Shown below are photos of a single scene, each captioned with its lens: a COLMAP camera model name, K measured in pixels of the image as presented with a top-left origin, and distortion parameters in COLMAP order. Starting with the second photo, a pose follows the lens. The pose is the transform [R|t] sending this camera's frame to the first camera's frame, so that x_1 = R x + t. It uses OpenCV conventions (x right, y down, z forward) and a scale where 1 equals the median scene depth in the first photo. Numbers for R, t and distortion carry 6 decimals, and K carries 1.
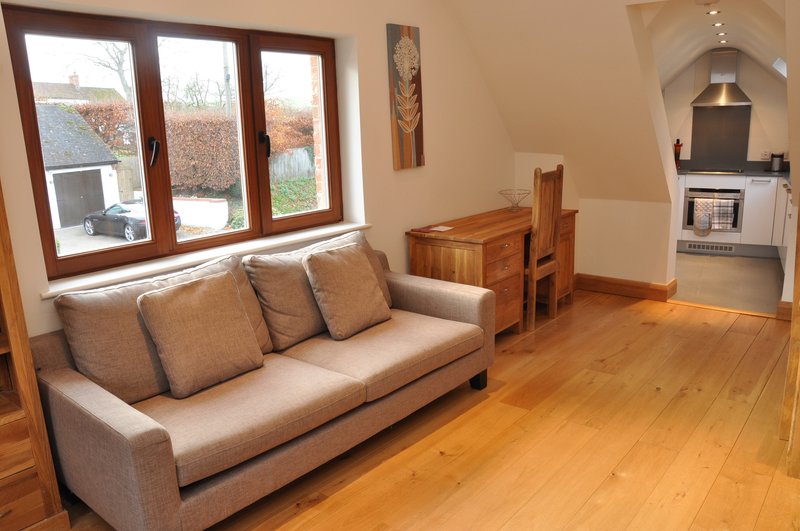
lens RADIAL K [[616.0, 0, 407.7], [0, 616.0, 281.6], [0, 0, 1]] dist [-0.104718, 0.047184]
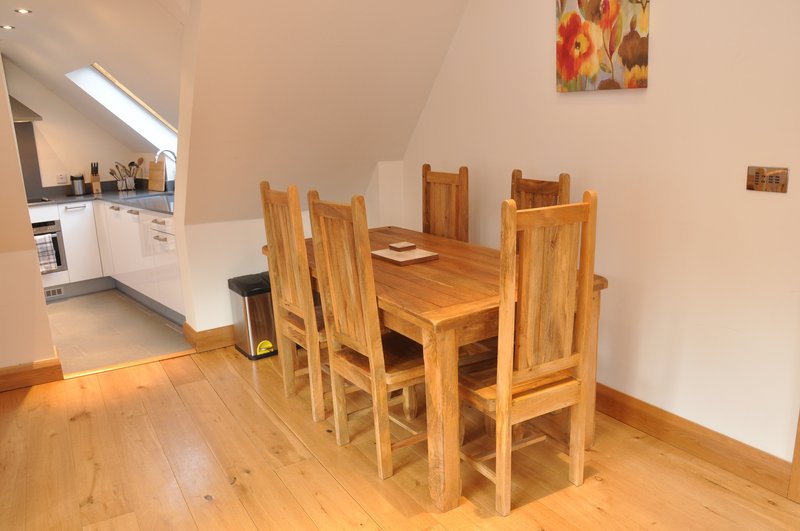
lens RADIAL K [[616.0, 0, 397.2], [0, 616.0, 272.5], [0, 0, 1]] dist [-0.104718, 0.047184]
pose [[0.351615, -0.197676, 0.915036, -0.056669], [0.253732, 0.960988, 0.110103, -0.053346], [-0.901103, 0.193460, 0.388054, 0.249675]]
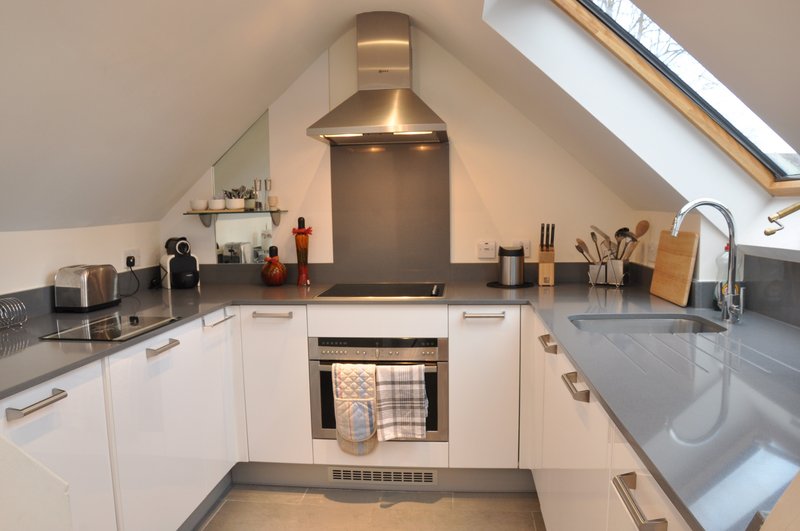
lens RADIAL K [[616.0, 0, 401.3], [0, 616.0, 284.5], [0, 0, 1]] dist [-0.104718, 0.047184]
pose [[0.921080, -0.030514, 0.388176, 0.369162], [0.080588, 0.990278, -0.113379, -0.142785], [-0.380942, 0.135714, 0.914584, 0.616977]]
